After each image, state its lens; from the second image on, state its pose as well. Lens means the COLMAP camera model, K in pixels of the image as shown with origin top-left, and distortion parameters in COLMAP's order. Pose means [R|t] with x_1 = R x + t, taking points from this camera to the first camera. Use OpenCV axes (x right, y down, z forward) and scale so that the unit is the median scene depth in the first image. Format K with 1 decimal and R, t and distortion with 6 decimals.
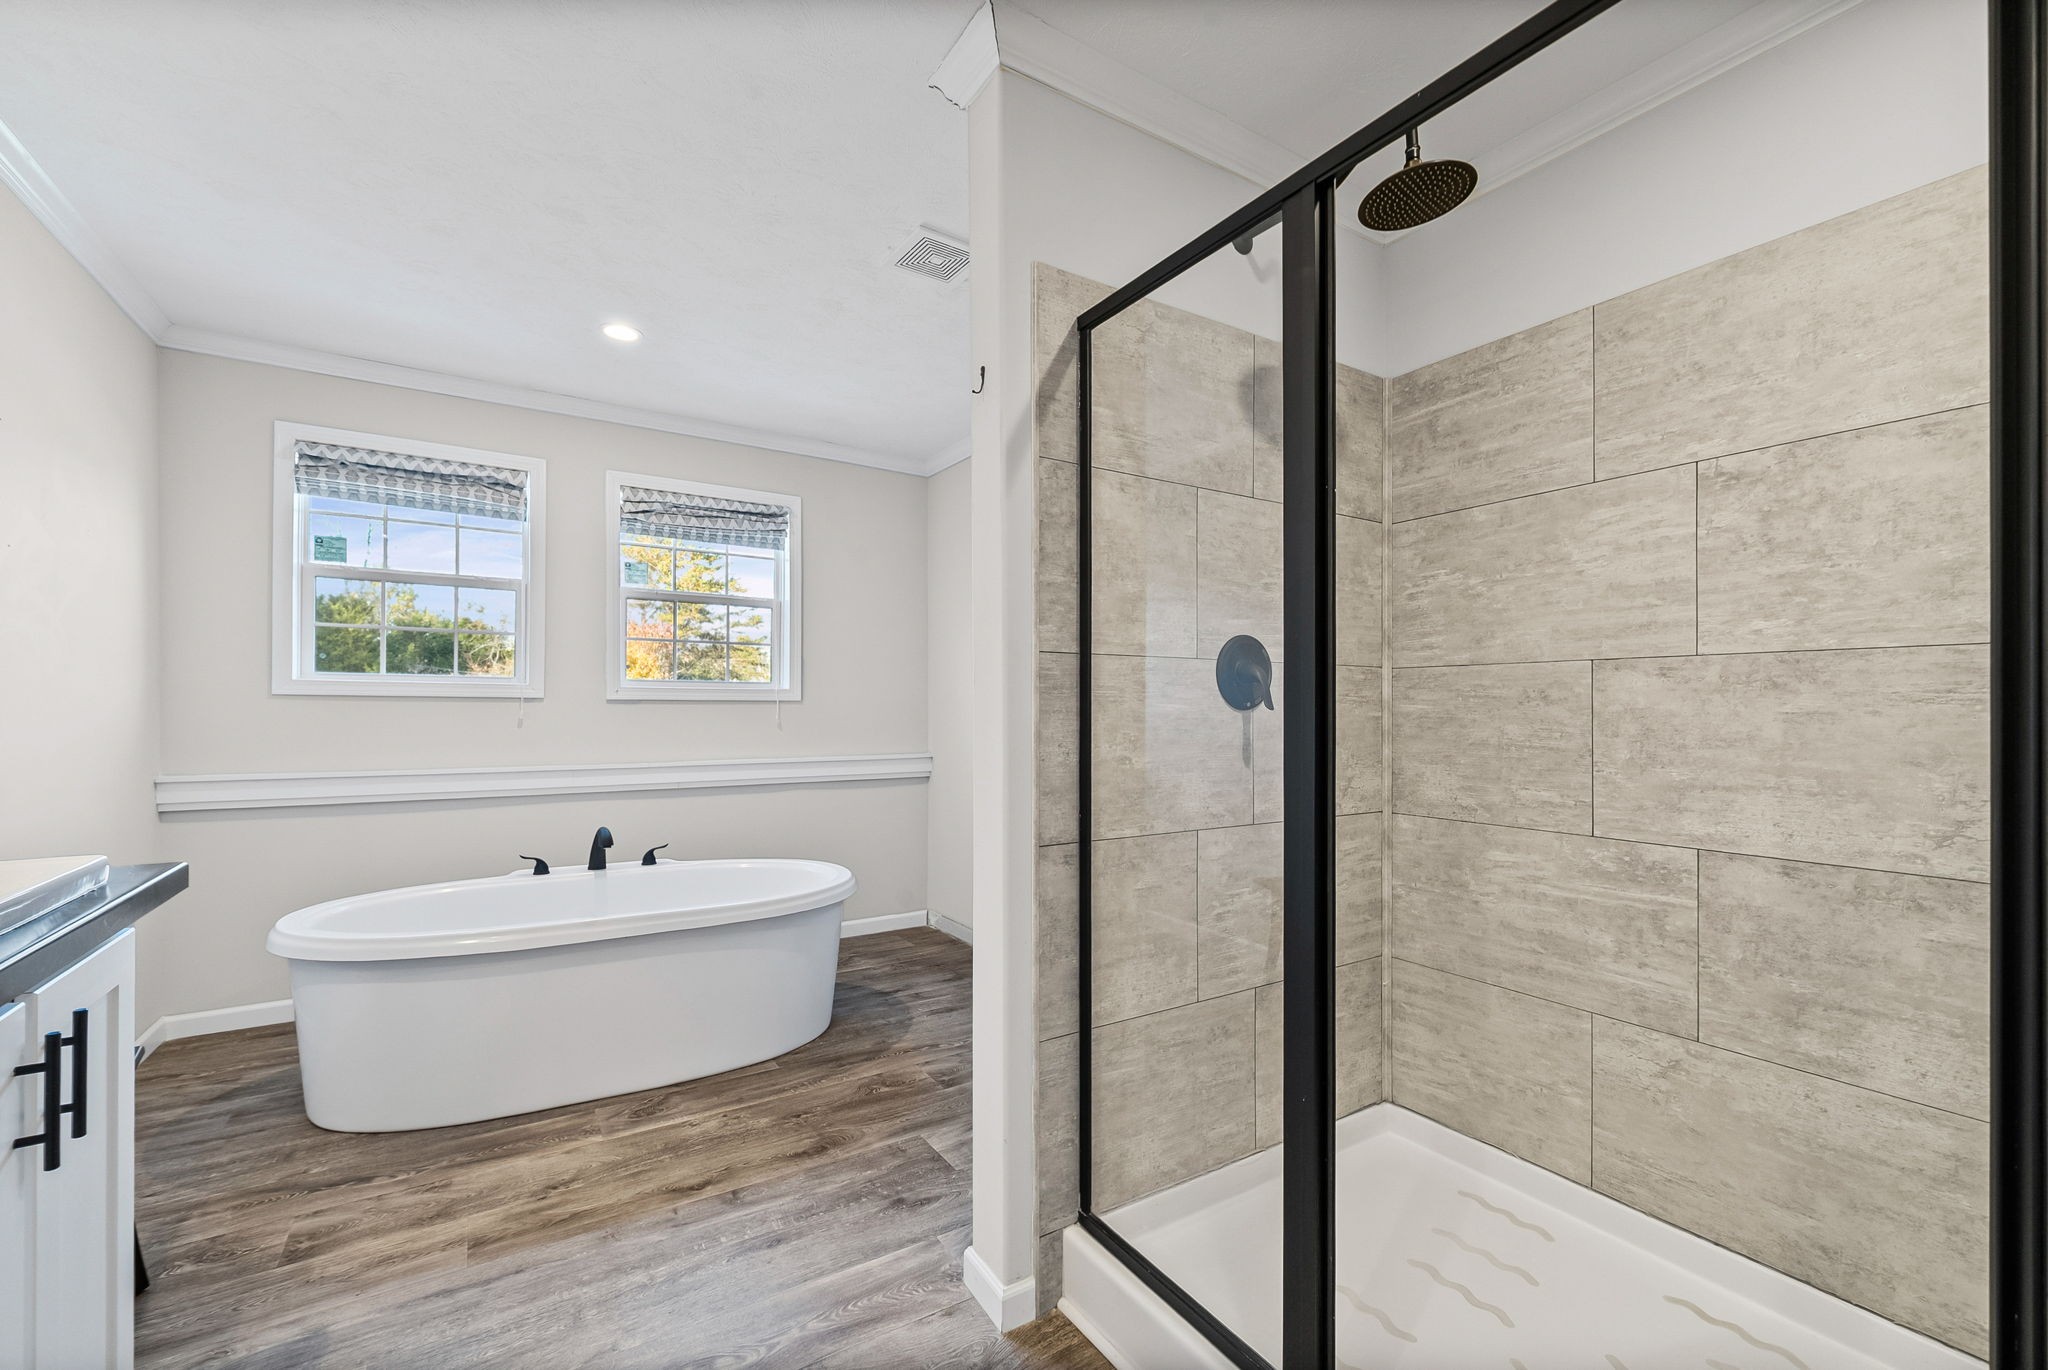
lens RADIAL K [[836.4, 0, 1020.2], [0, 836.4, 706.6], [0, 0, 1]] dist [0.000159, -0.000296]
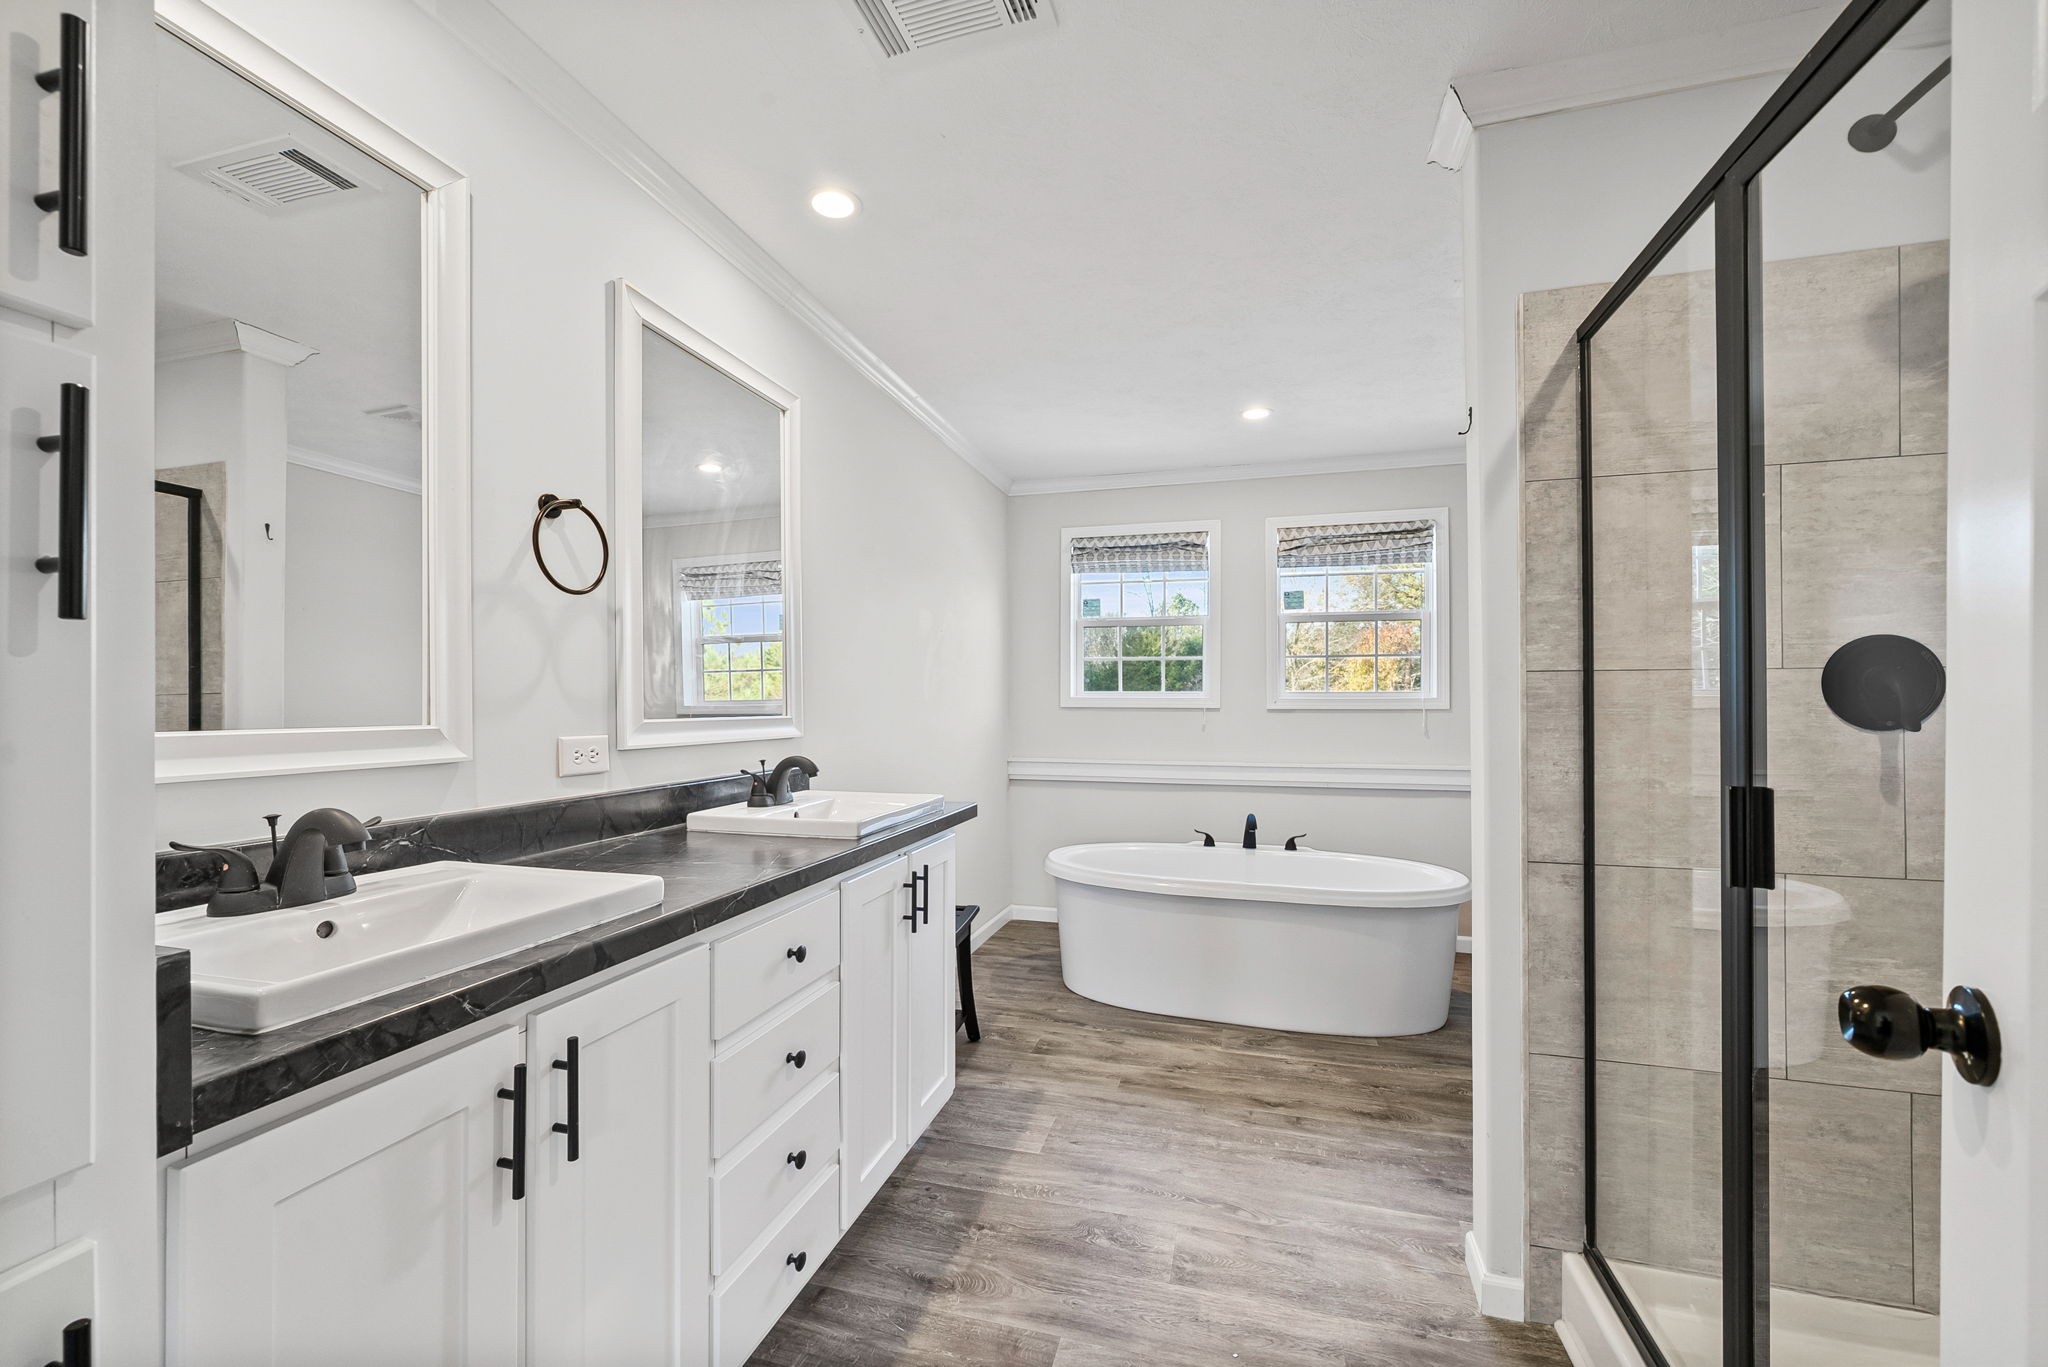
lens RADIAL K [[836.4, 0, 1020.2], [0, 836.4, 705.1], [0, 0, 1]] dist [0.000159, -0.000296]
pose [[0.667684, -0.004853, -0.744429, 0.308389], [0.001627, 0.999986, -0.005059, -0.016797], [0.744443, 0.002167, 0.667683, -0.121663]]
